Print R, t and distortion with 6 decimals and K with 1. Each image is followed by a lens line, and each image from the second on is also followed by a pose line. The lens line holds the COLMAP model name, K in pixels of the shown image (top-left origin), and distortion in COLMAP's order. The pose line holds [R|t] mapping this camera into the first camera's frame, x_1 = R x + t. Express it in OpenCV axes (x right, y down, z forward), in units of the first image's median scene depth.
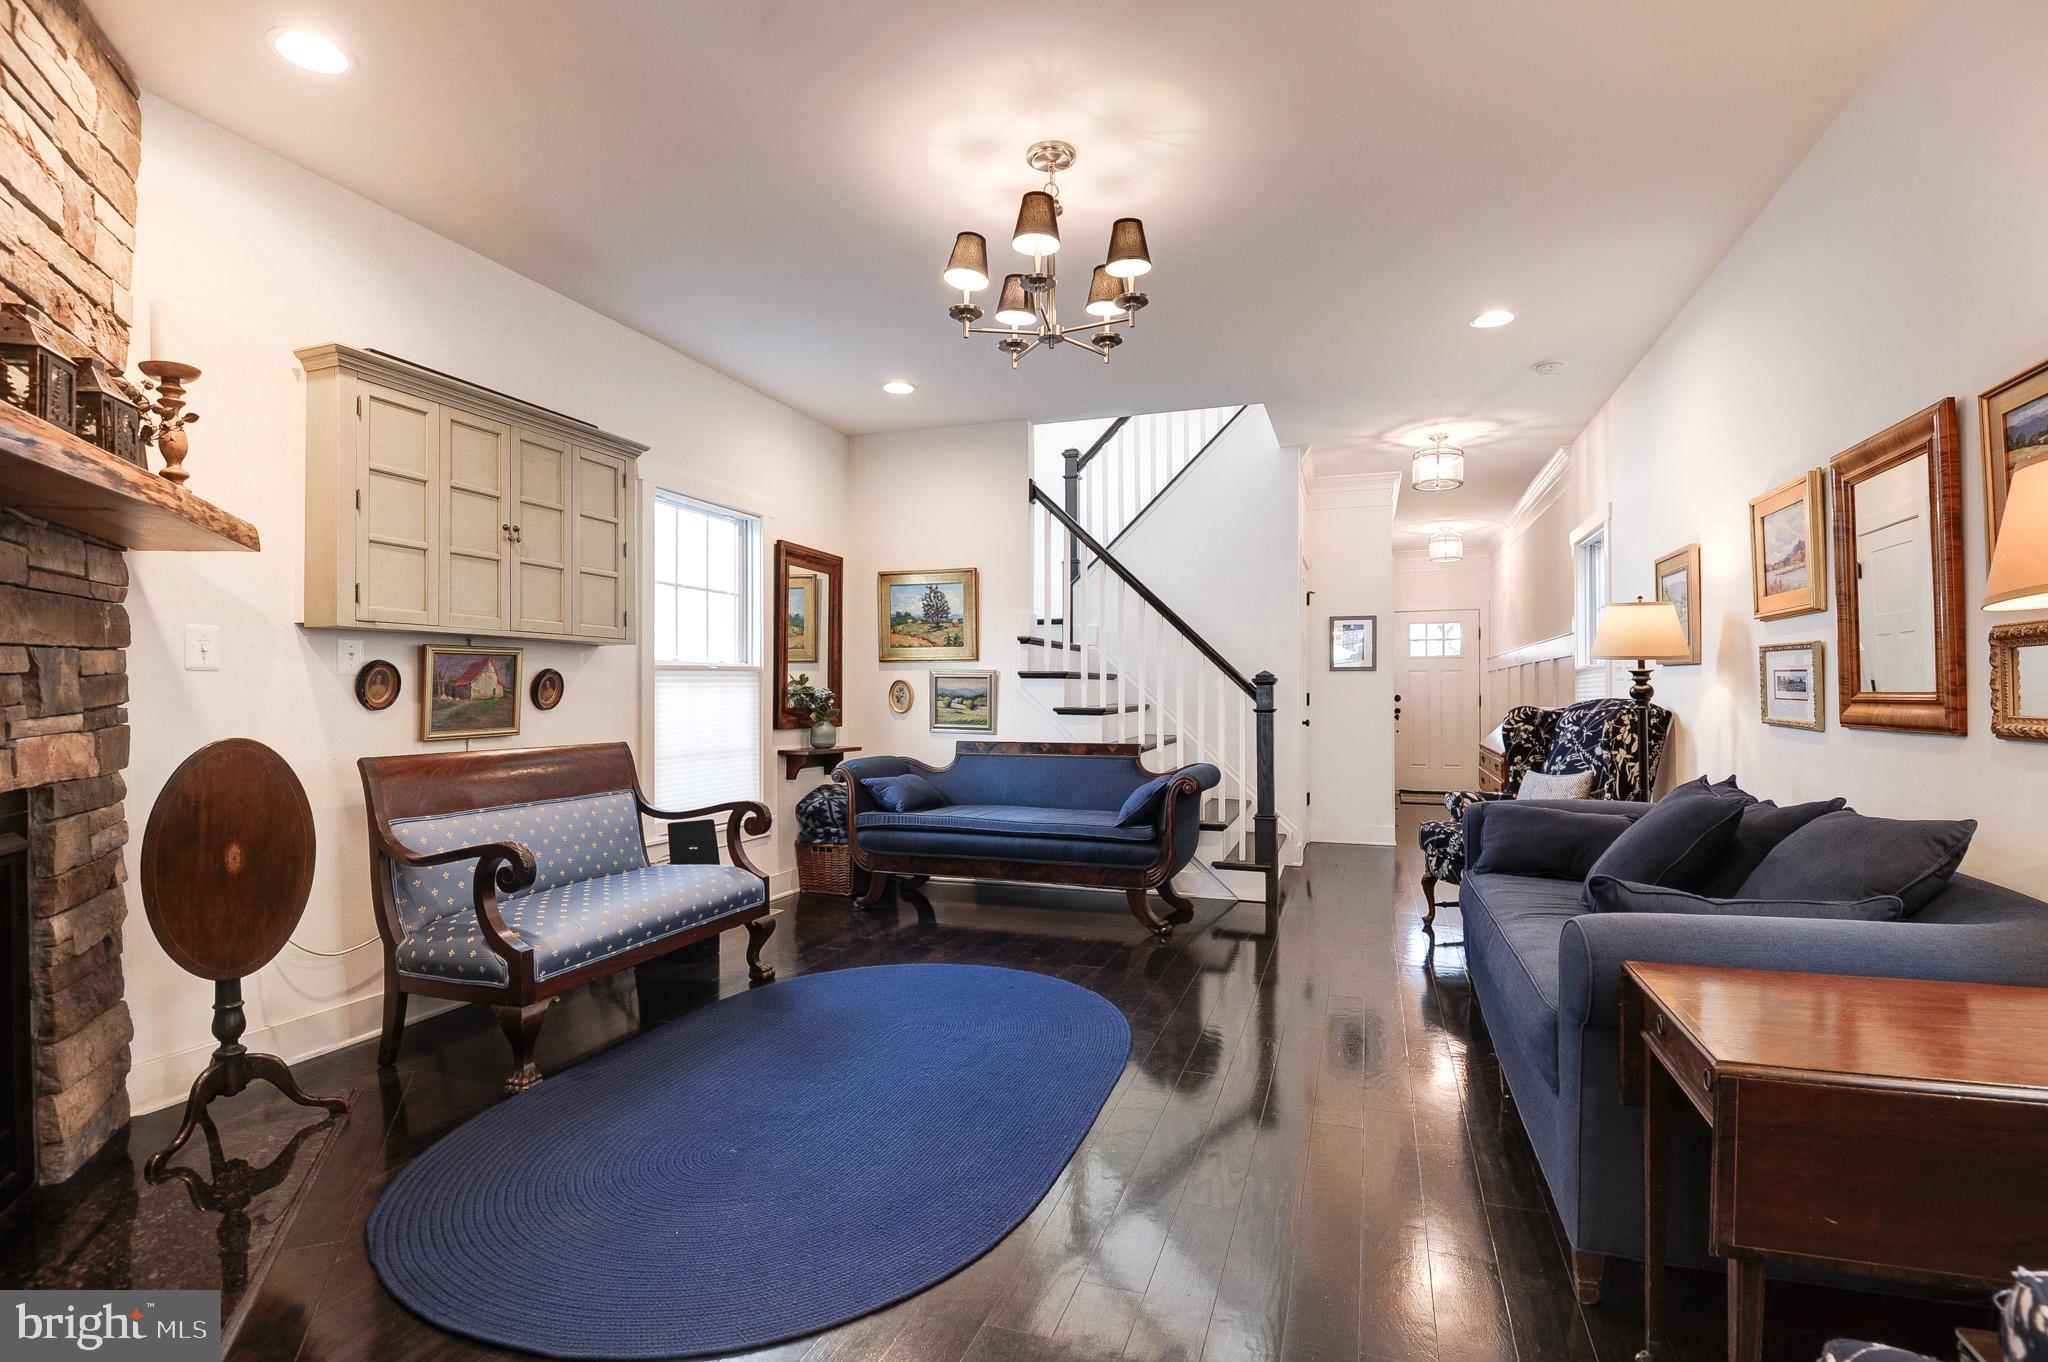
lens RADIAL K [[970.6, 0, 1032.5], [0, 970.6, 691.2], [0, 0, 1]] dist [0.016833, -0.024843]
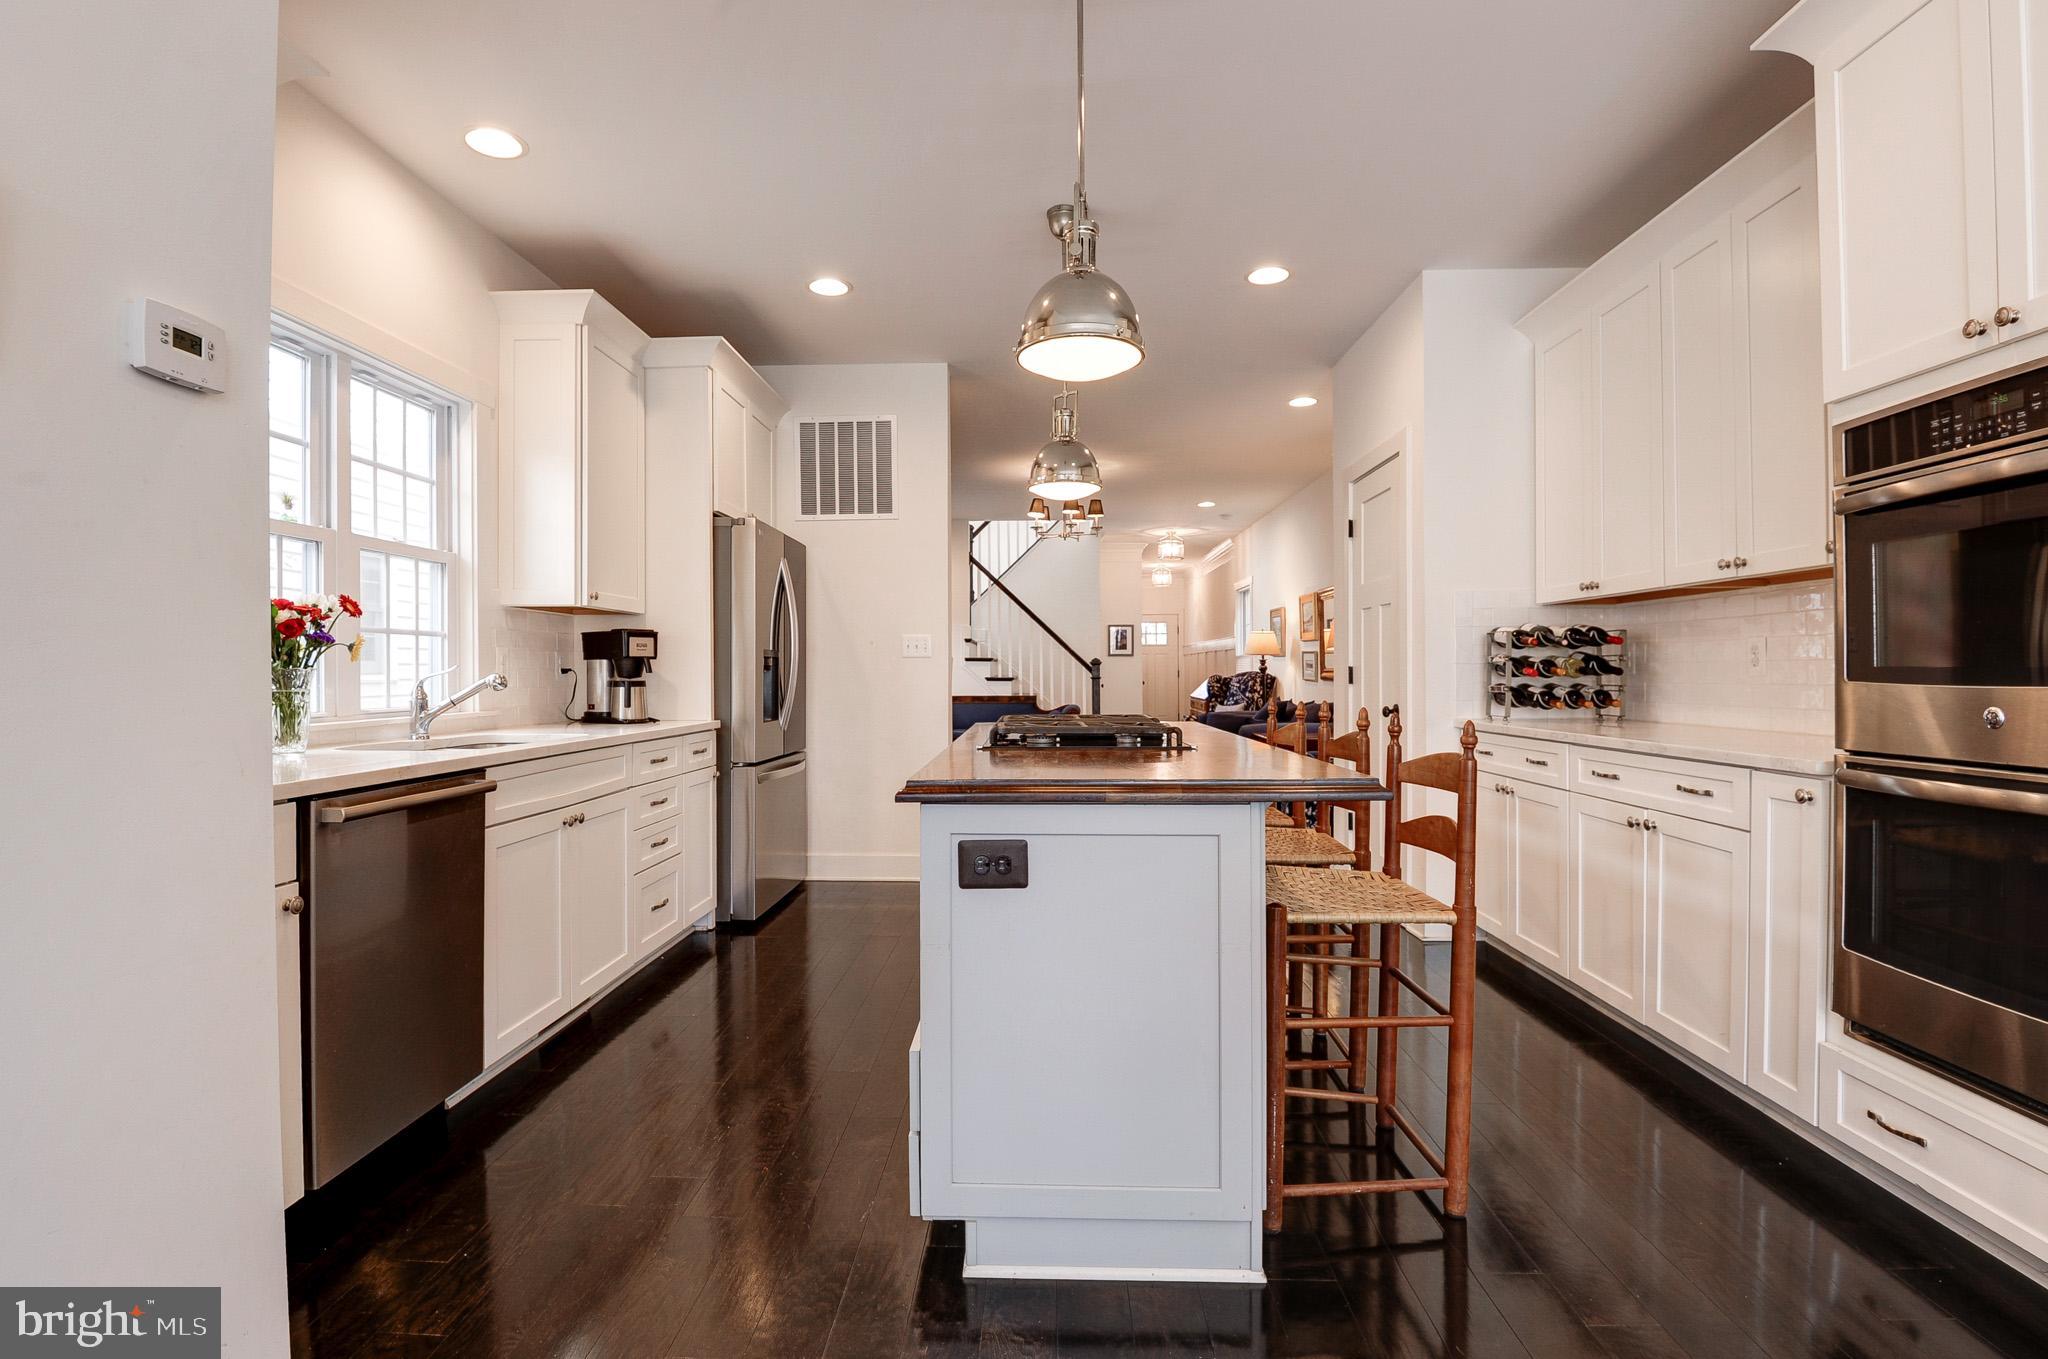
lens RADIAL K [[989.9, 0, 993.8], [0, 989.9, 678.8], [0, 0, 1]] dist [0.016714, -0.028708]
pose [[0.961959, -0.004375, 0.273160, -0.499039], [0.001162, 0.999928, 0.011924, -0.002428], [-0.273192, -0.011153, 0.961895, -0.856340]]
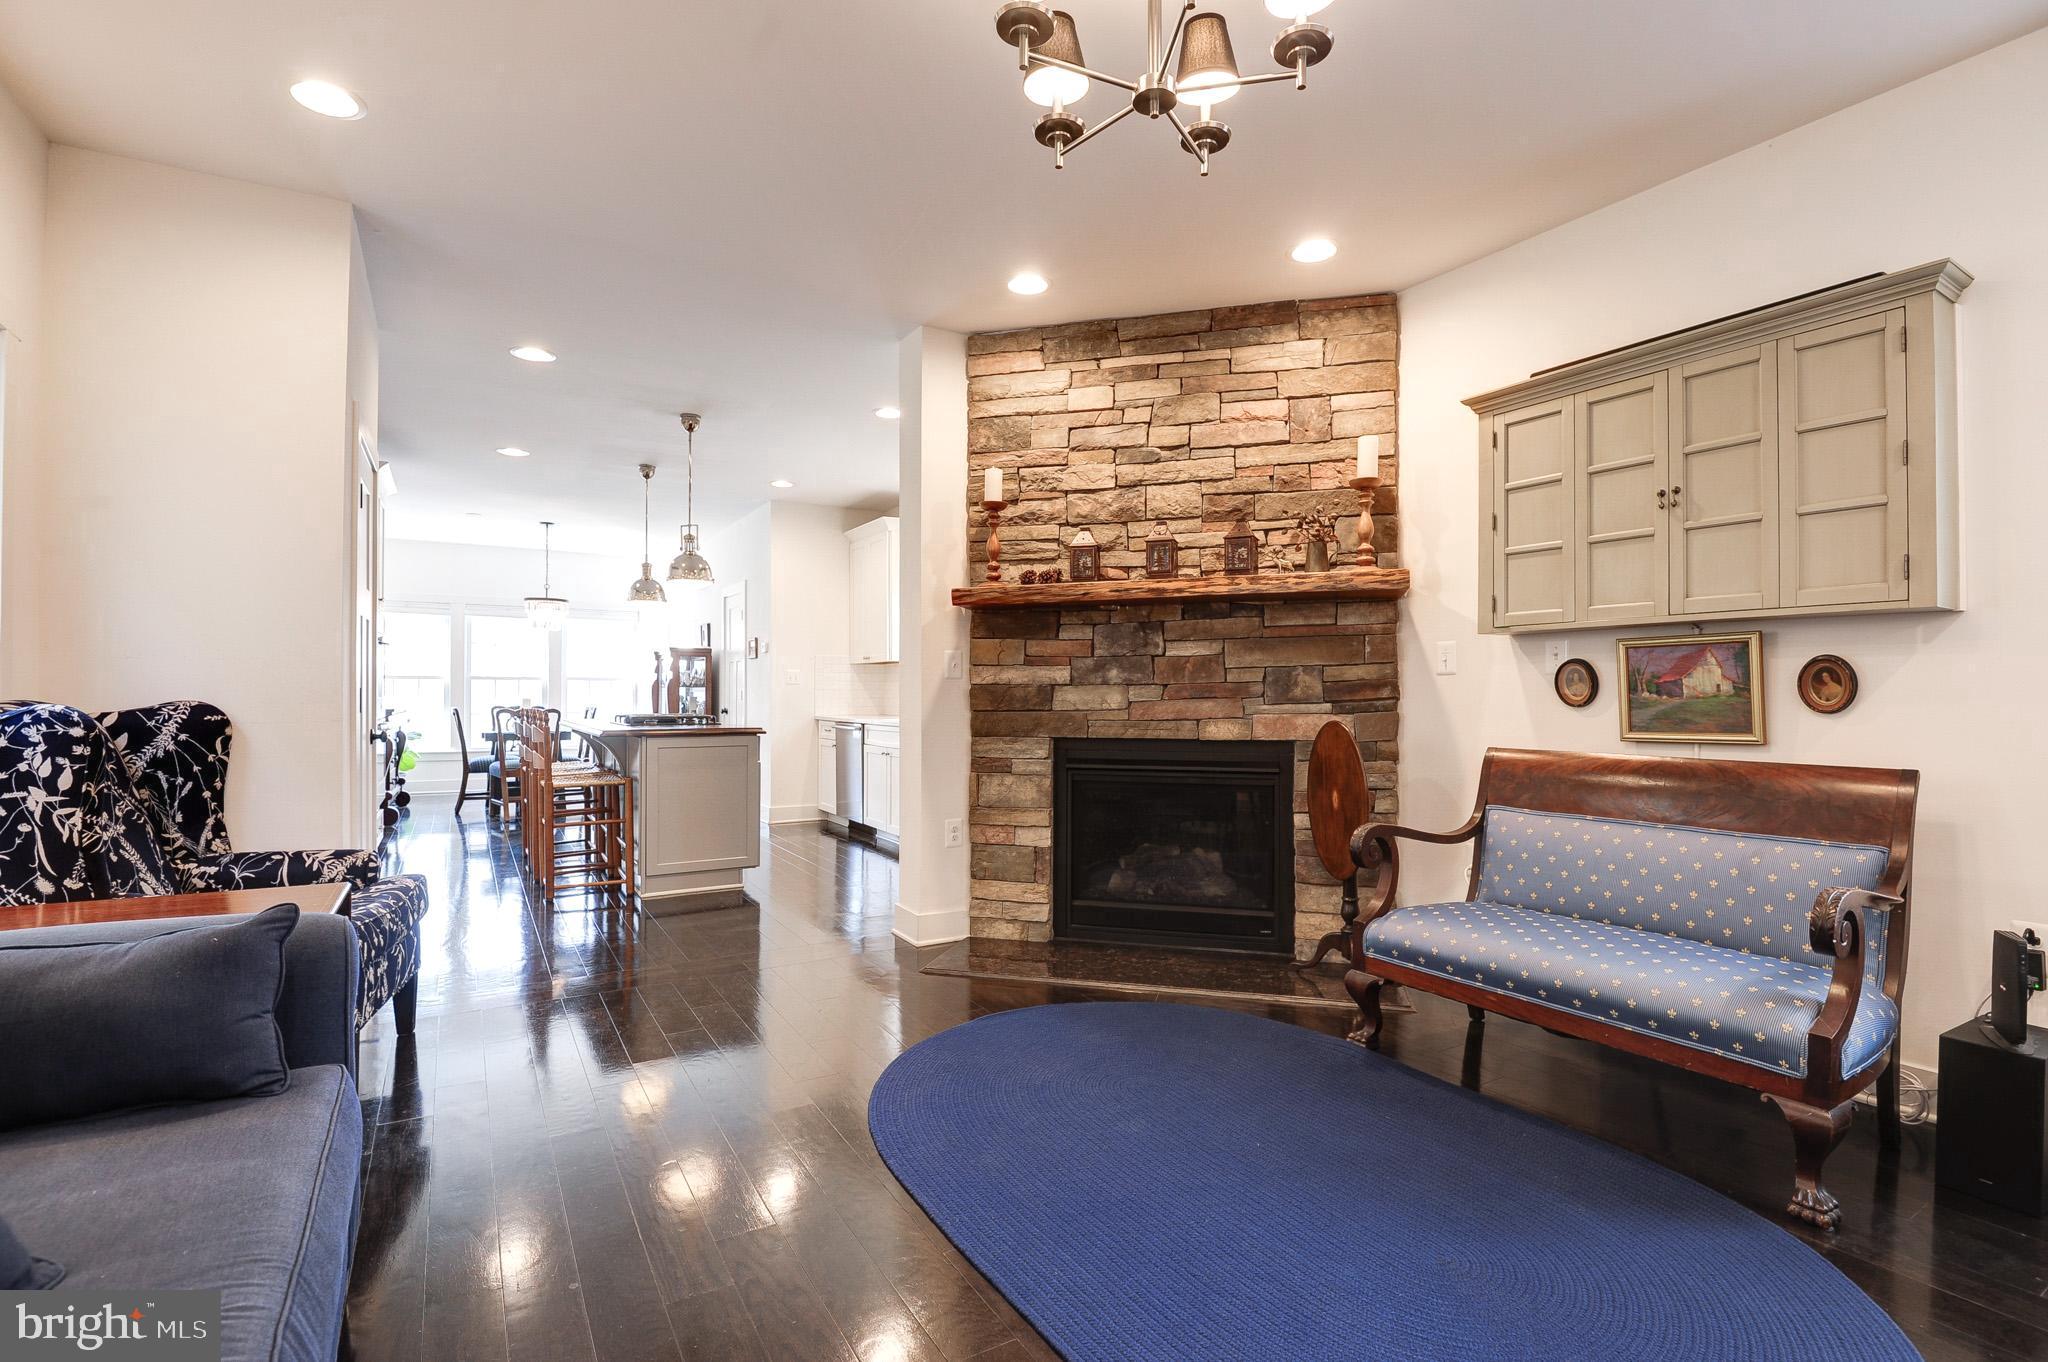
lens RADIAL K [[970.6, 0, 1032.5], [0, 970.6, 691.2], [0, 0, 1]] dist [0.016833, -0.024843]
pose [[-0.645305, -0.003025, -0.763919, 0.290179], [0.001314, 0.999986, -0.005069, 0.004131], [0.763924, -0.004275, -0.645292, 0.722299]]
